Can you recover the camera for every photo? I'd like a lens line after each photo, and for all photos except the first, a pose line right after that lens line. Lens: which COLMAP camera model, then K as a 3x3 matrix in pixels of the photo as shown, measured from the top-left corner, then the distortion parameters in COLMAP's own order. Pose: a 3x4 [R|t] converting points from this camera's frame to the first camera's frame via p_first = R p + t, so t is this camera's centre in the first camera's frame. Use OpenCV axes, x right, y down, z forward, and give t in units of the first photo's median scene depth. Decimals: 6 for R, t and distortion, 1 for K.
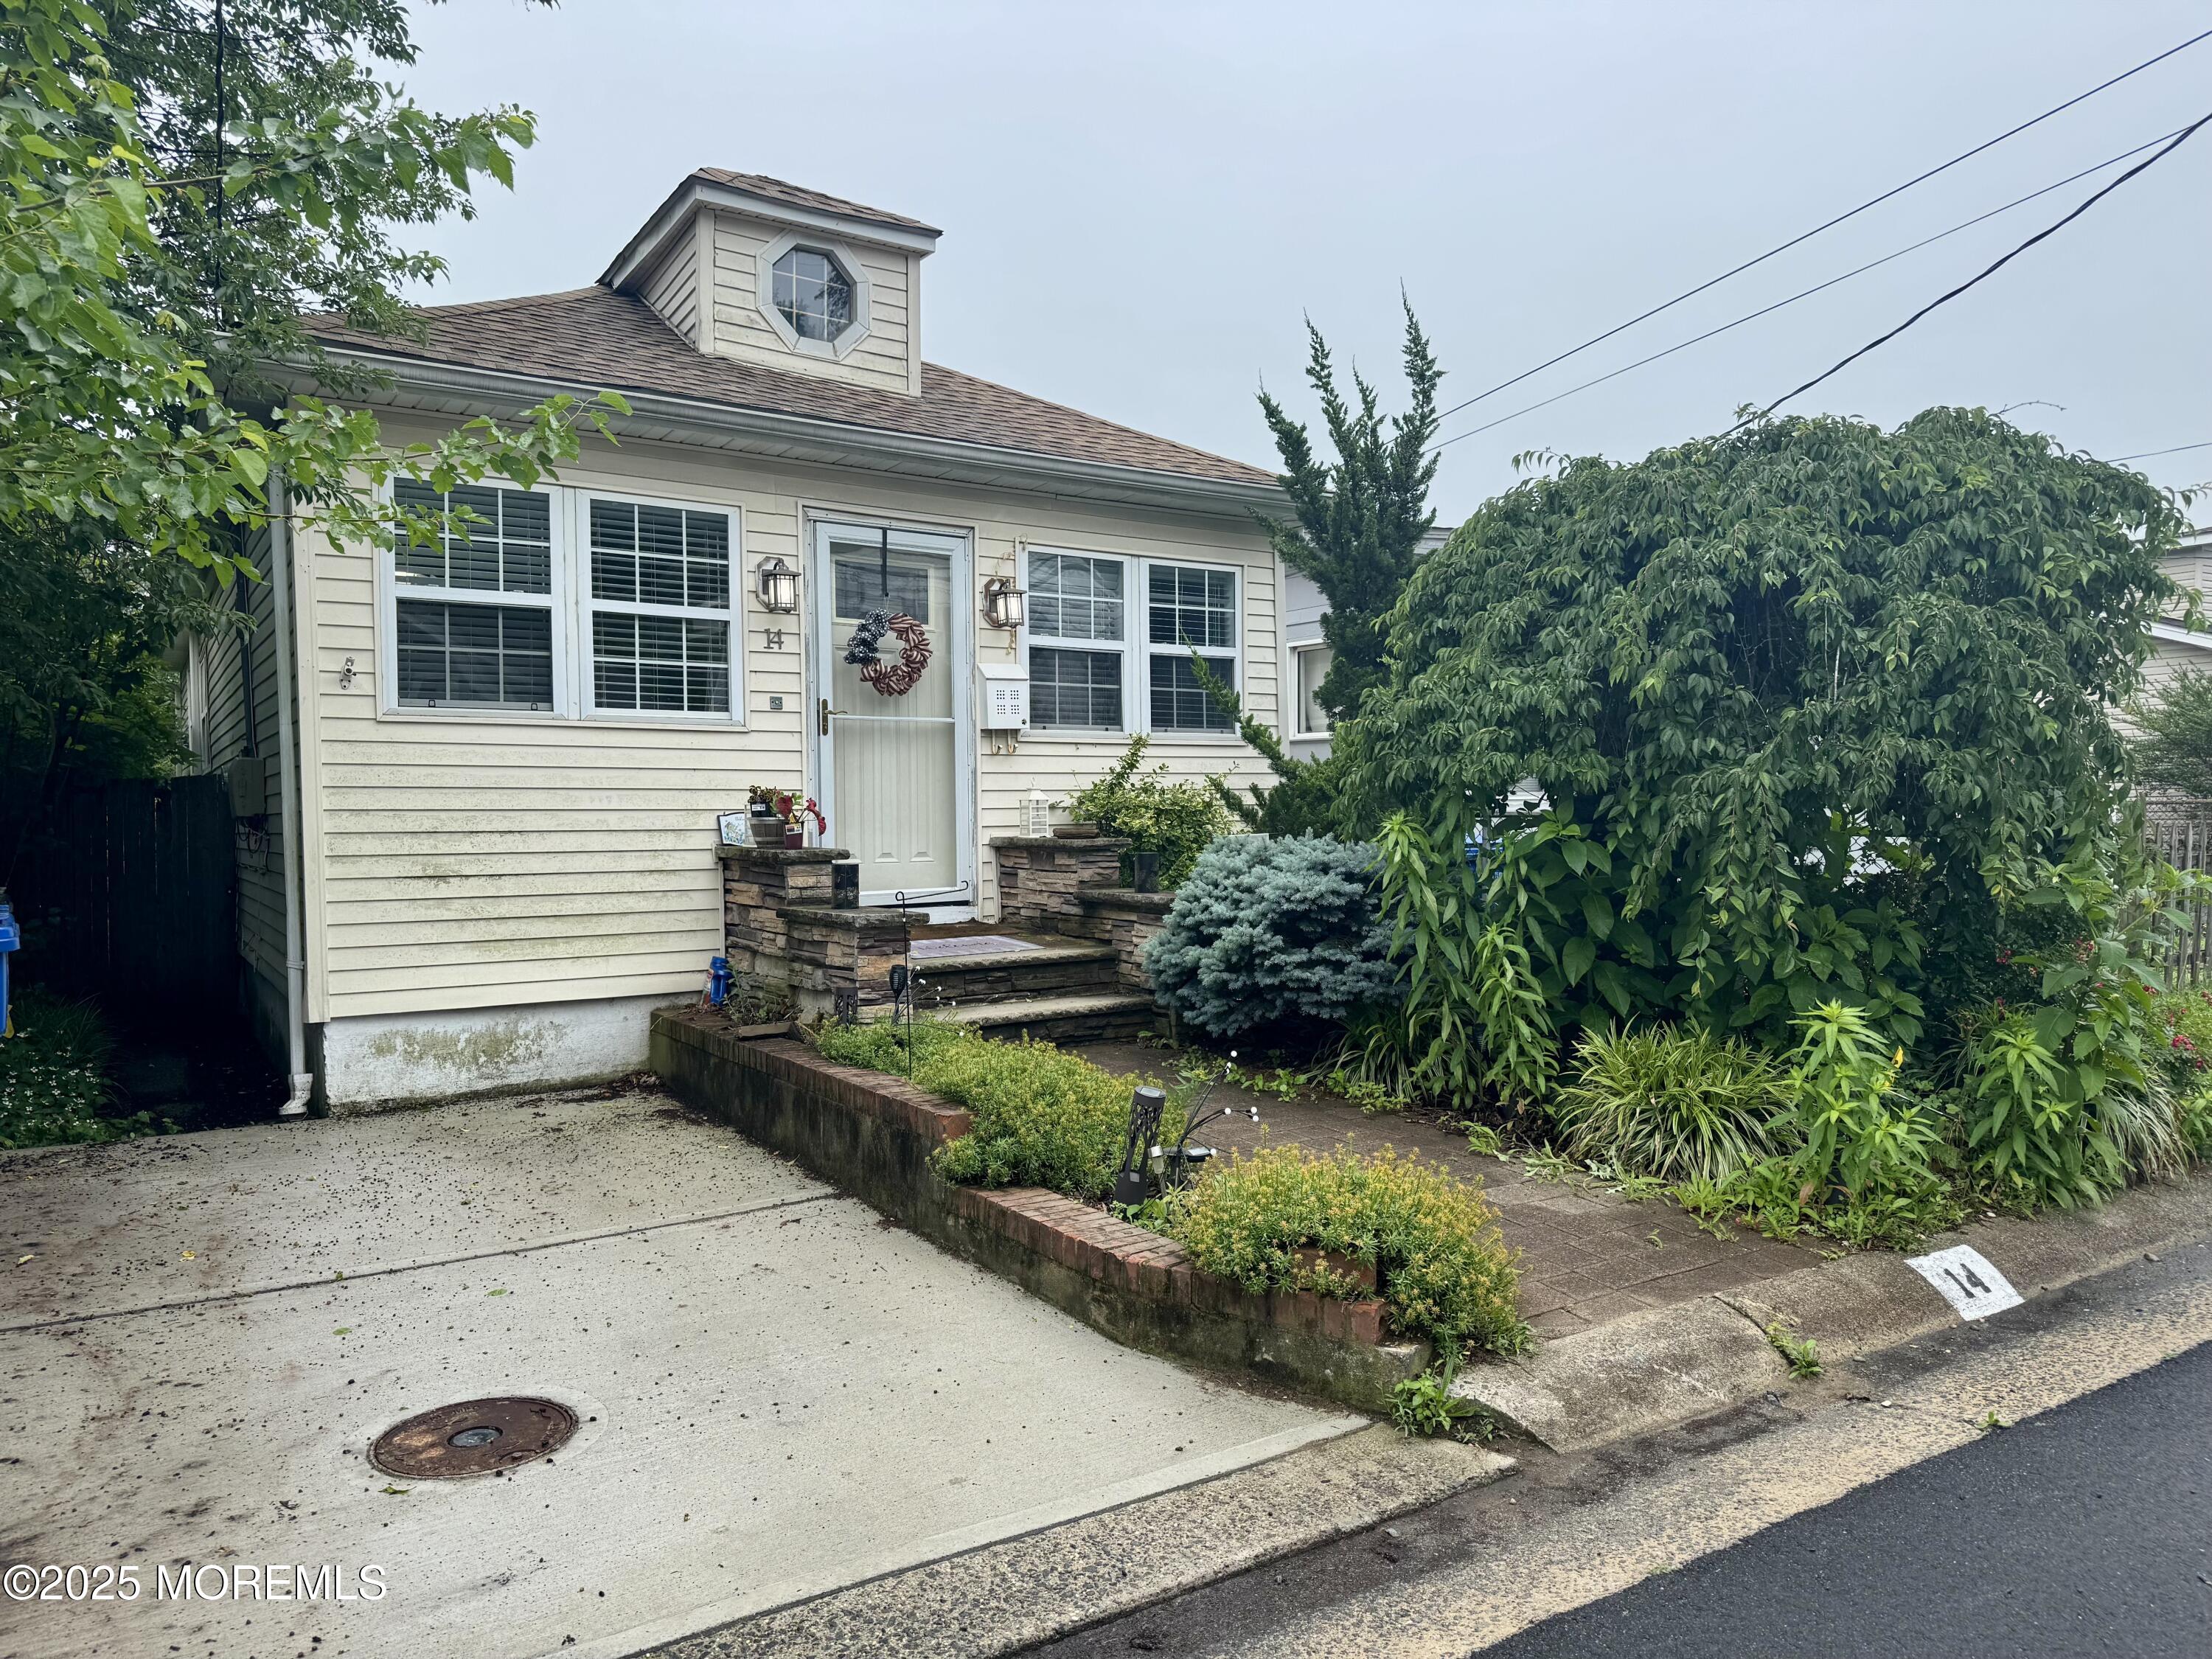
lens RADIAL K [[1512.3, 0, 1106.0], [0, 1512.3, 829.5], [0, 0, 1]] dist [0.150917, -0.277641]
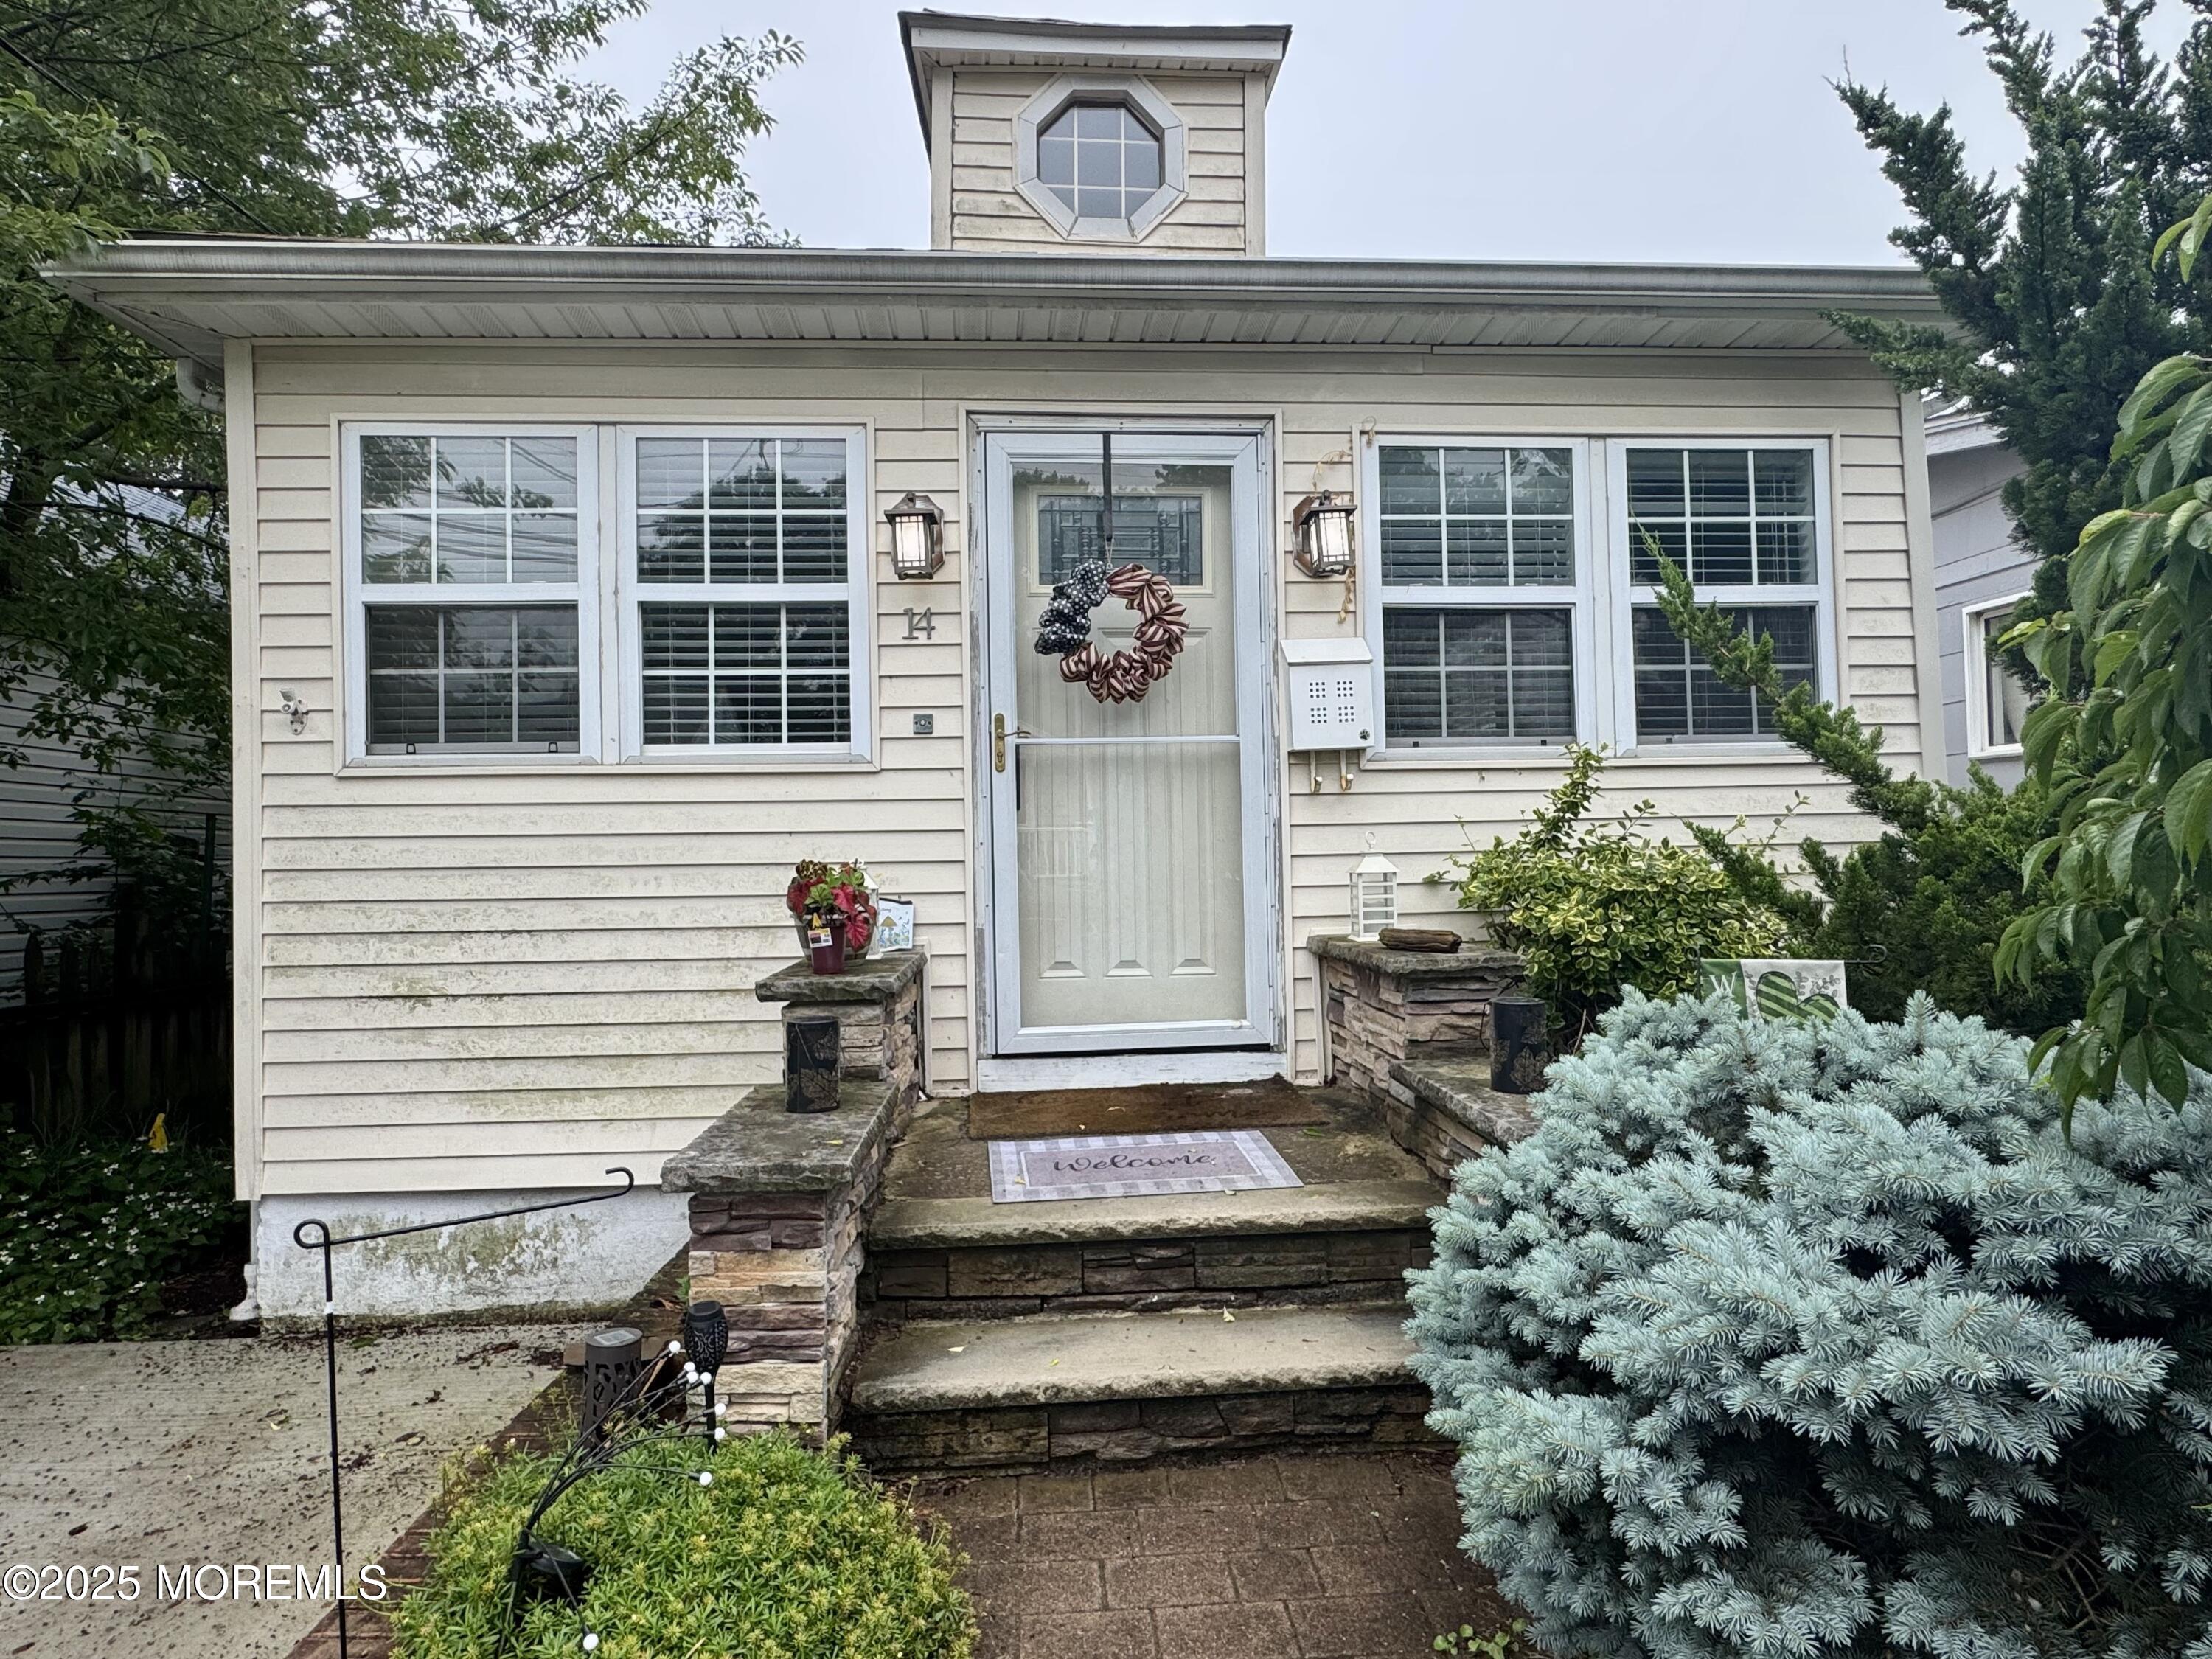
lens RADIAL K [[1200.6, 0, 1106.0], [0, 1200.6, 829.5], [0, 0, 1]] dist [-0.004265, -0.000685]
pose [[0.861244, -0.019497, -0.507818, 0.097461], [0.004468, 0.999516, -0.030799, -0.023252], [0.508172, 0.024256, 0.860914, 0.595129]]
